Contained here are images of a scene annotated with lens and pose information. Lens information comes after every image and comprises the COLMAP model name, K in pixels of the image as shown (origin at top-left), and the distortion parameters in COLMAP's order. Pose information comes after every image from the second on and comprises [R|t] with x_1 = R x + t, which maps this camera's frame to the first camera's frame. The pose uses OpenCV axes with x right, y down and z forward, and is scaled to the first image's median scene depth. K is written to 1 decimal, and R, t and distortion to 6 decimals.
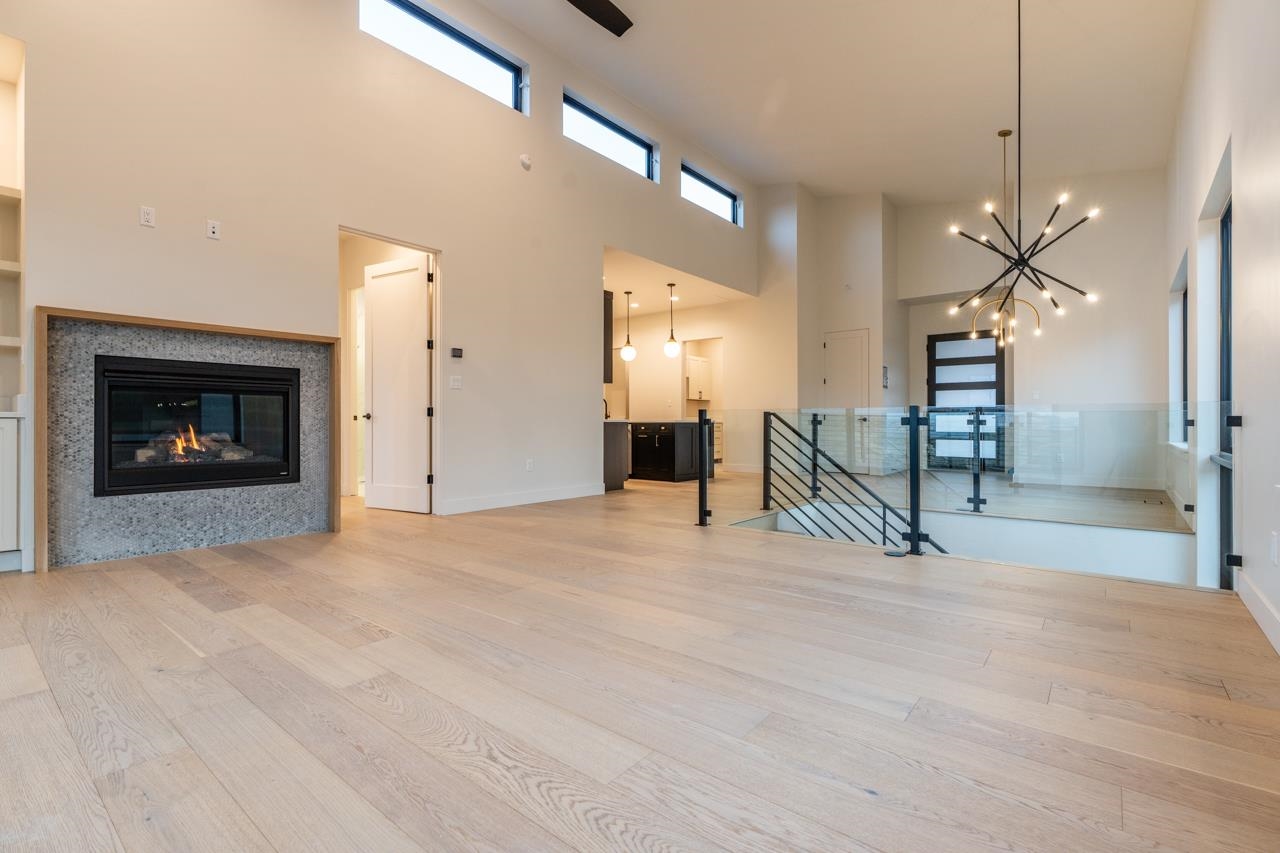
lens RADIAL K [[577.6, 0, 641.4], [0, 577.6, 419.9], [0, 0, 1]] dist [-0.004852, -0.000700]
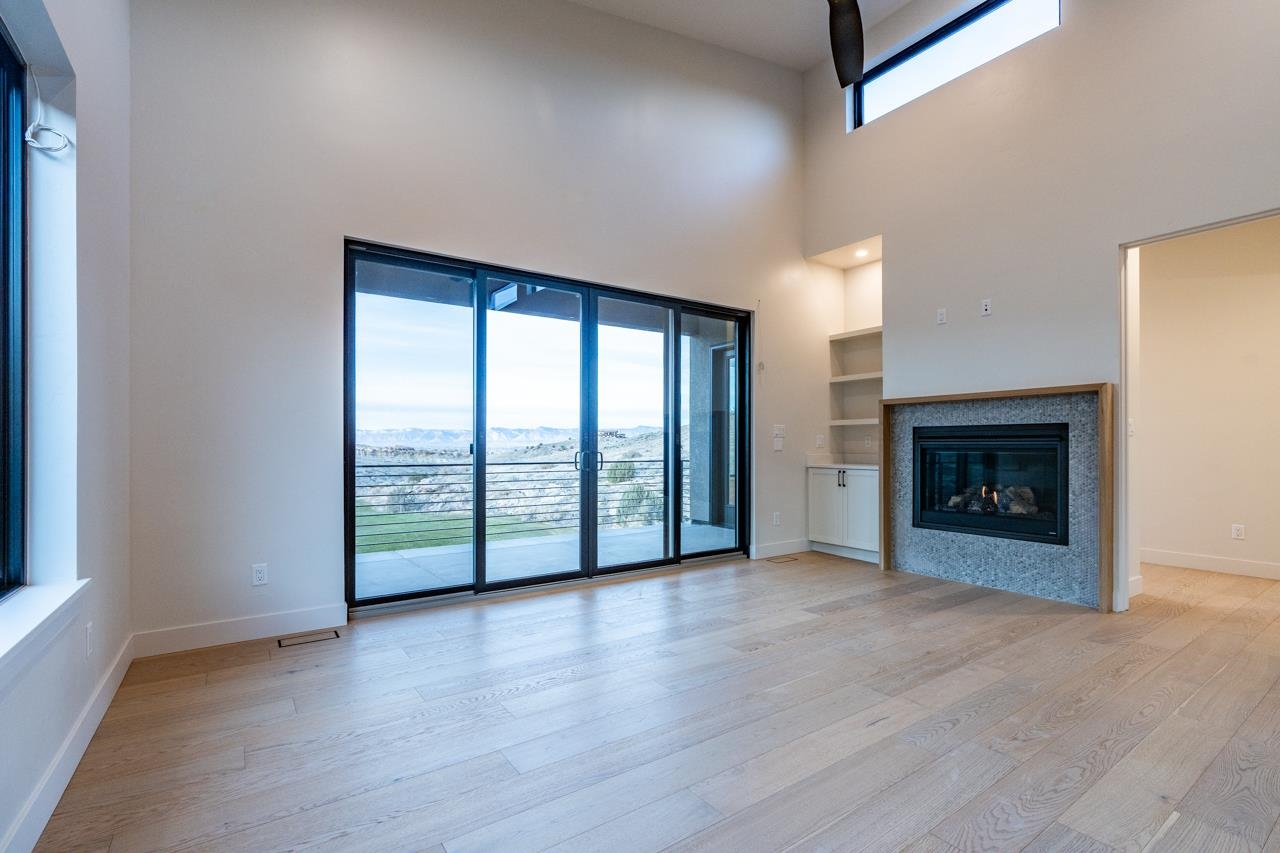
lens RADIAL K [[587.6, 0, 648.7], [0, 587.6, 447.5], [0, 0, 1]] dist [0.011382, 0.000131]
pose [[-0.271044, 0.005359, -0.962552, 0.556300], [0.007471, 0.999966, 0.003464, -0.064266], [0.962538, -0.006252, -0.271075, 0.677782]]
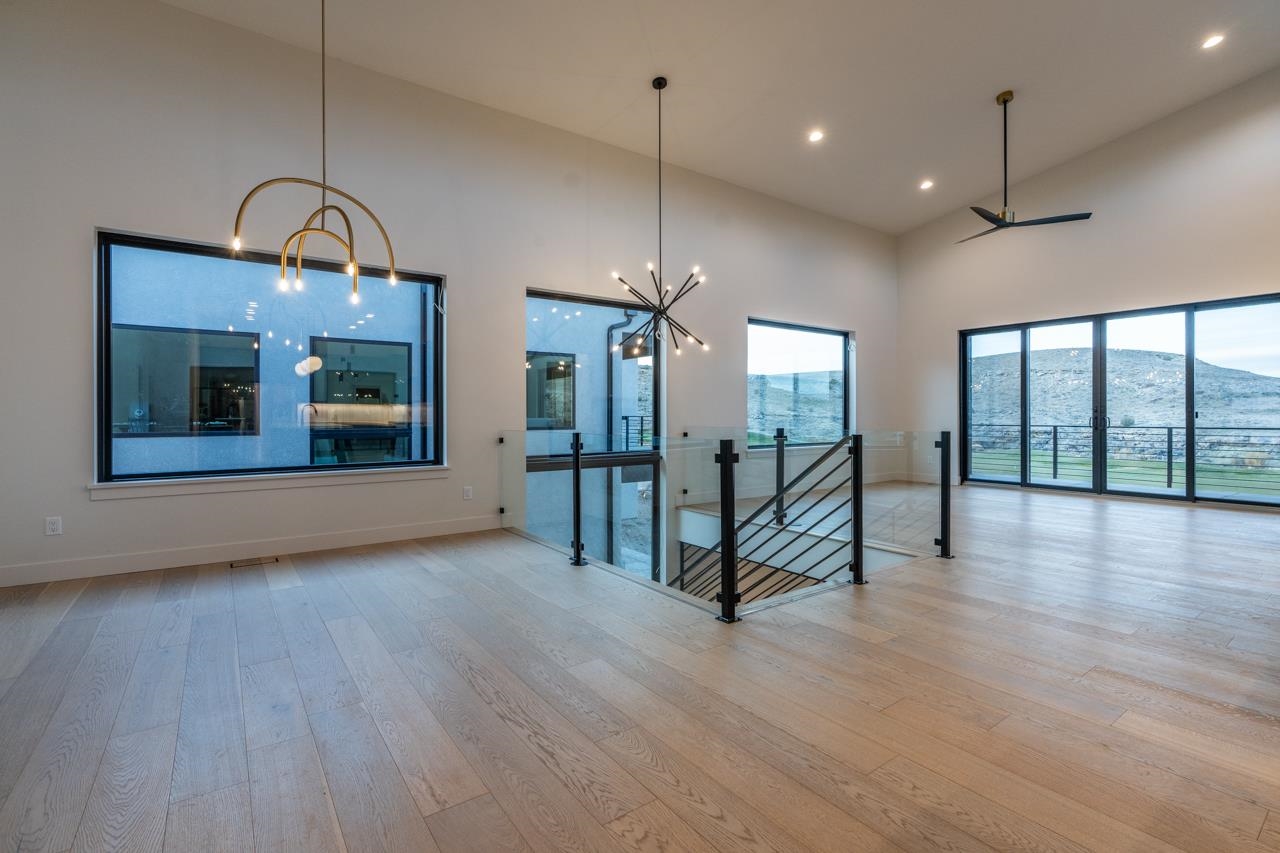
lens RADIAL K [[584.3, 0, 644.4], [0, 584.3, 418.9], [0, 0, 1]] dist [-0.001222, -0.000477]
pose [[-0.966496, 0.003420, 0.256659, 0.401641], [0.003358, 0.999994, -0.000678, -0.049929], [-0.256659, 0.000207, -0.966502, 2.478836]]
